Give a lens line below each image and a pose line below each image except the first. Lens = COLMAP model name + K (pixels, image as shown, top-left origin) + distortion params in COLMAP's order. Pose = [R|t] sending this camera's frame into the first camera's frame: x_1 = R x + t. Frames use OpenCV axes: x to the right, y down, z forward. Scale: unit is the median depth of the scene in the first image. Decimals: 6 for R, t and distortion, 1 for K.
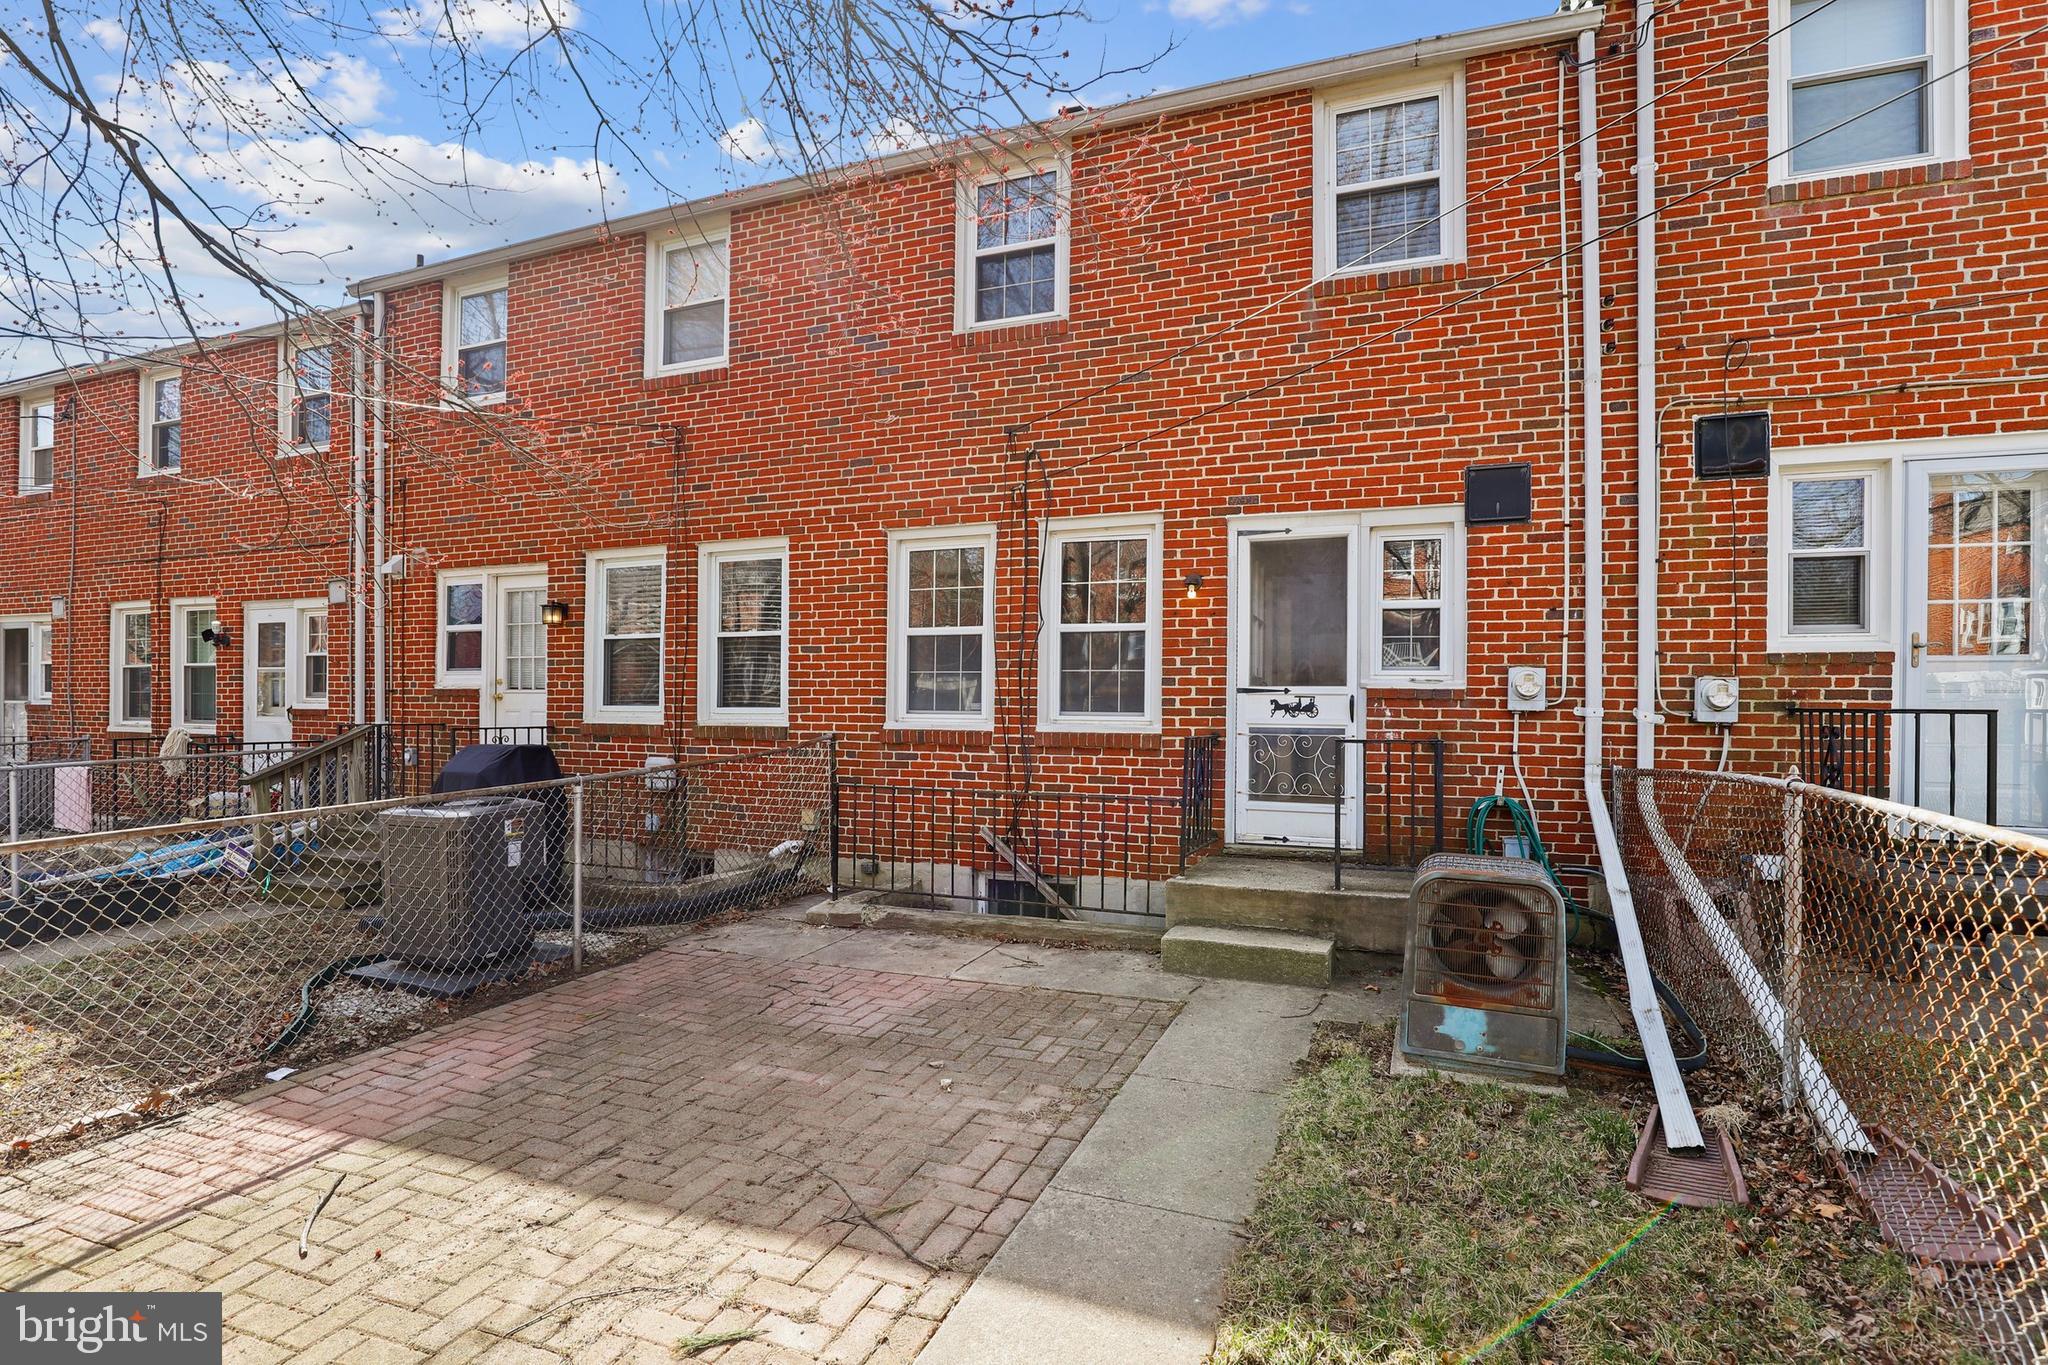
lens RADIAL K [[945.7, 0, 1068.3], [0, 945.7, 710.8], [0, 0, 1]] dist [-0.016583, 0.003282]
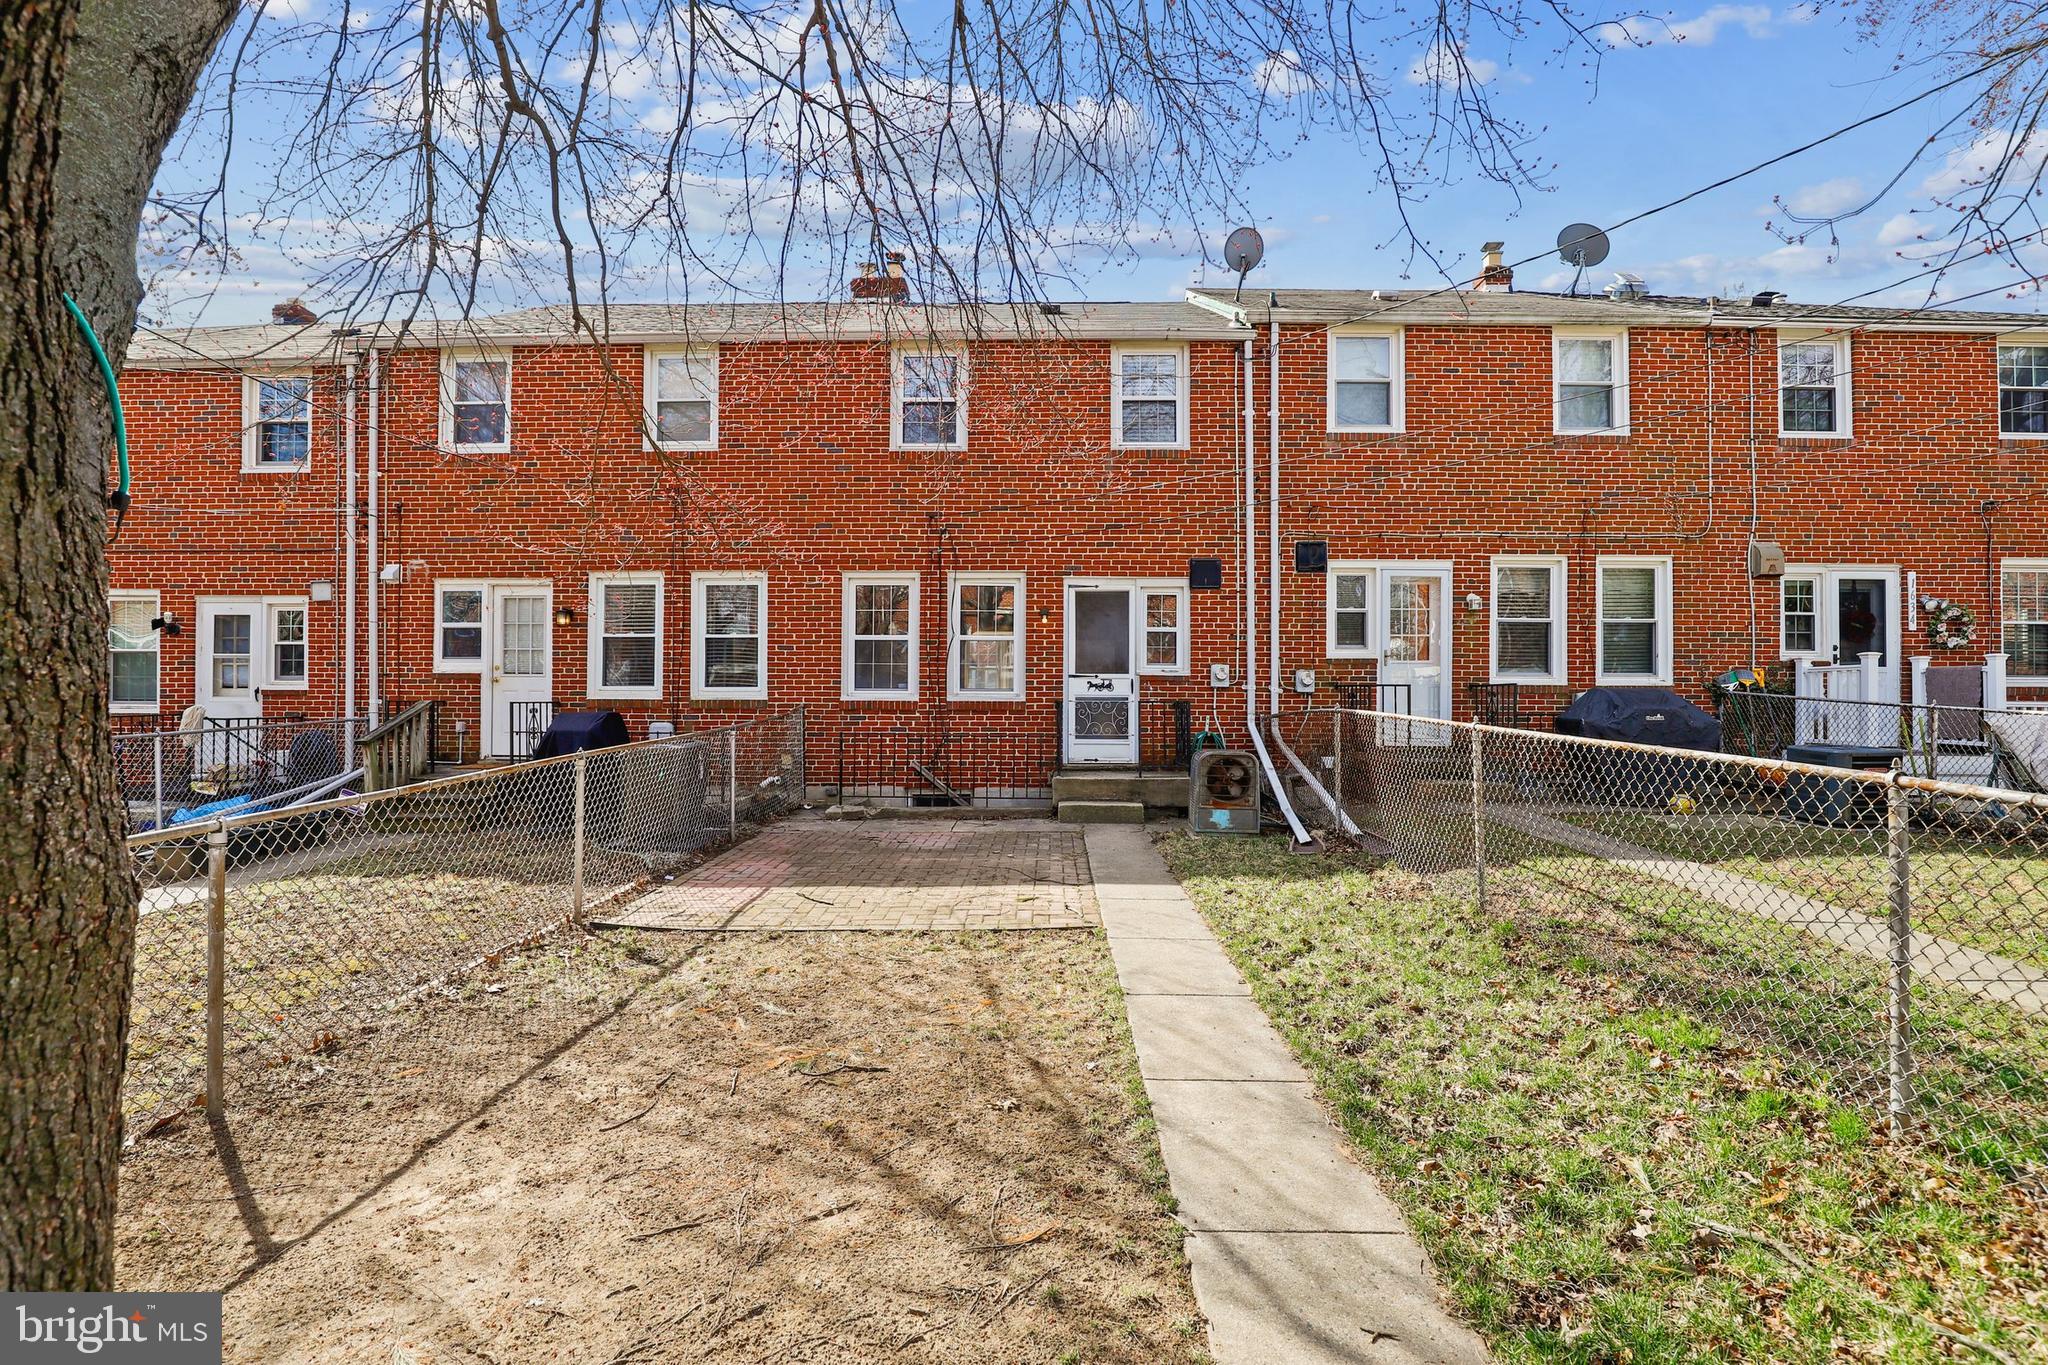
lens RADIAL K [[945.7, 0, 1016.6], [0, 945.7, 721.6], [0, 0, 1]] dist [-0.016583, 0.003282]
pose [[0.945084, -0.003488, 0.326810, -0.482805], [0.003635, 0.999993, 0.000161, 0.061737], [-0.326808, 0.001036, 0.945090, -0.618268]]
